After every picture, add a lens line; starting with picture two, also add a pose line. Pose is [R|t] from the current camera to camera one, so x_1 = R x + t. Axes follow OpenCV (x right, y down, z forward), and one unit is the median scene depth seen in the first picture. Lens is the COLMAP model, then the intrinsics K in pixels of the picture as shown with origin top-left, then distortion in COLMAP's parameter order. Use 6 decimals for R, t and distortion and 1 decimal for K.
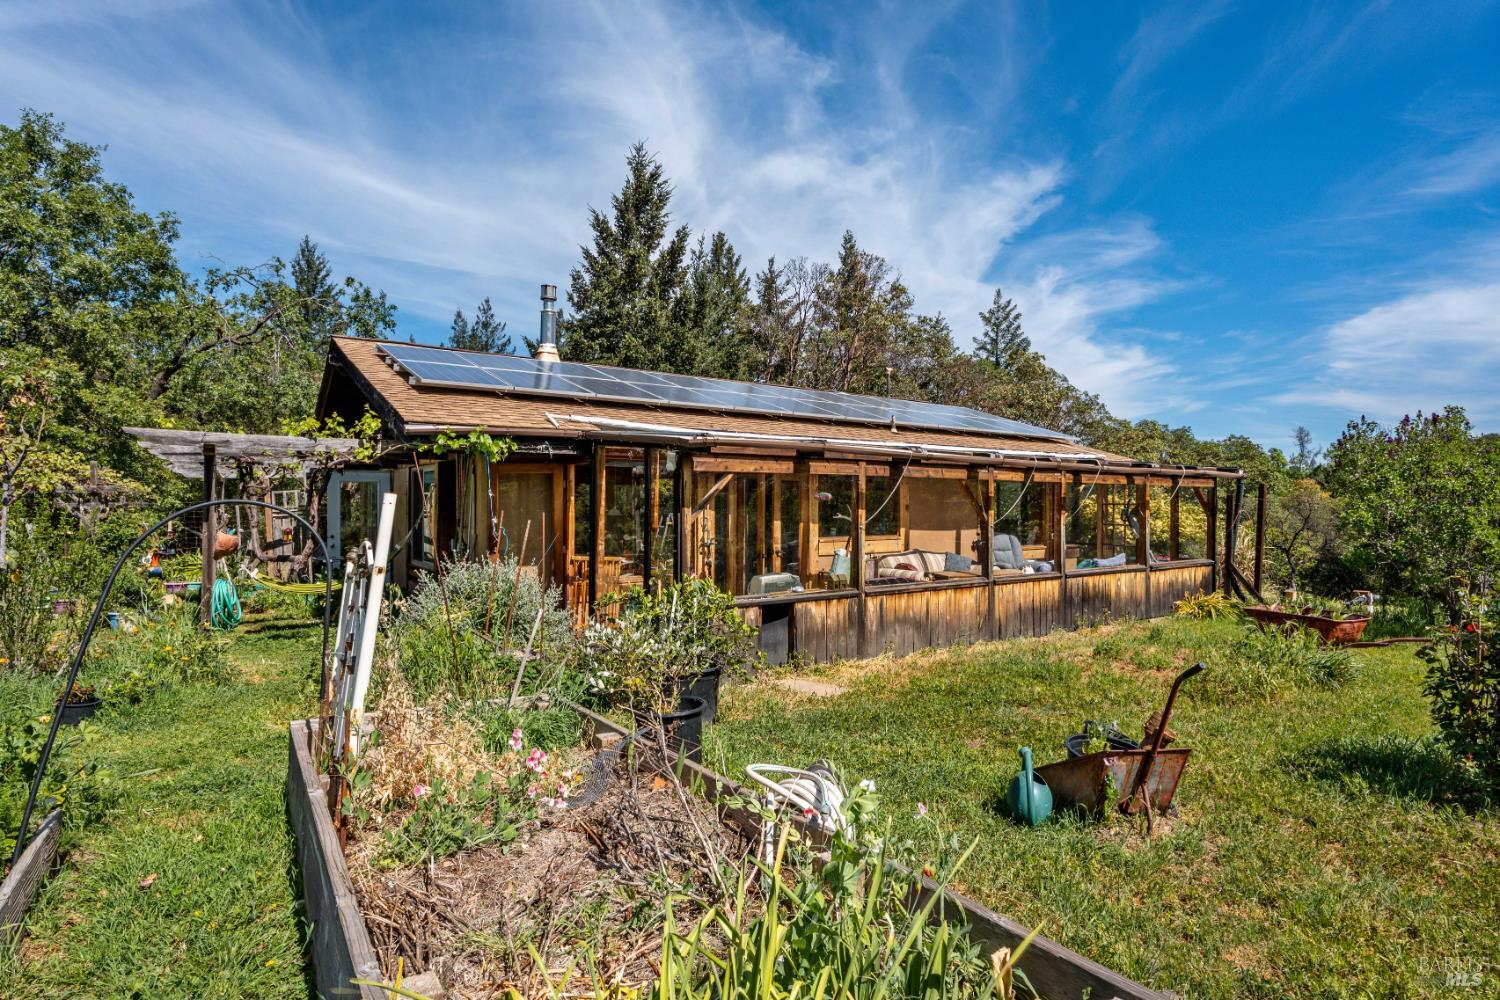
lens RADIAL K [[762.5, 0, 729.1], [0, 762.5, 502.3], [0, 0, 1]] dist [0.001156, 0.000328]
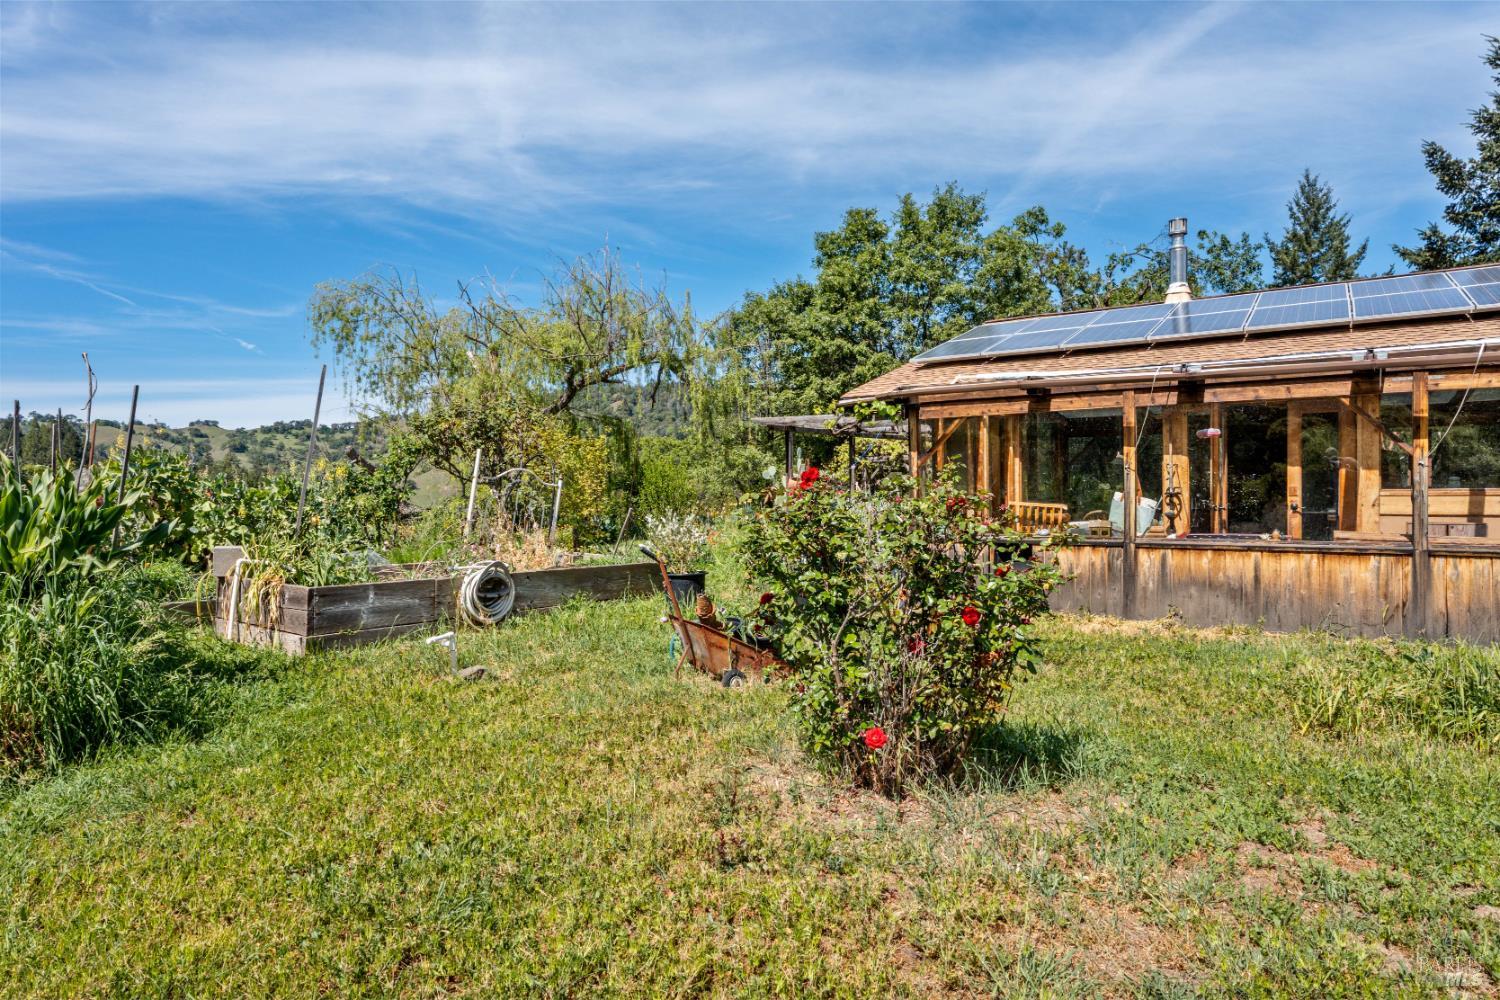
lens RADIAL K [[762.5, 0, 729.1], [0, 762.5, 502.3], [0, 0, 1]] dist [0.001156, 0.000328]
pose [[0.409908, 0.023880, -0.911814, 0.712082], [0.017969, 0.999252, 0.034248, 0.031563], [0.911950, -0.030423, 0.409172, 0.217020]]
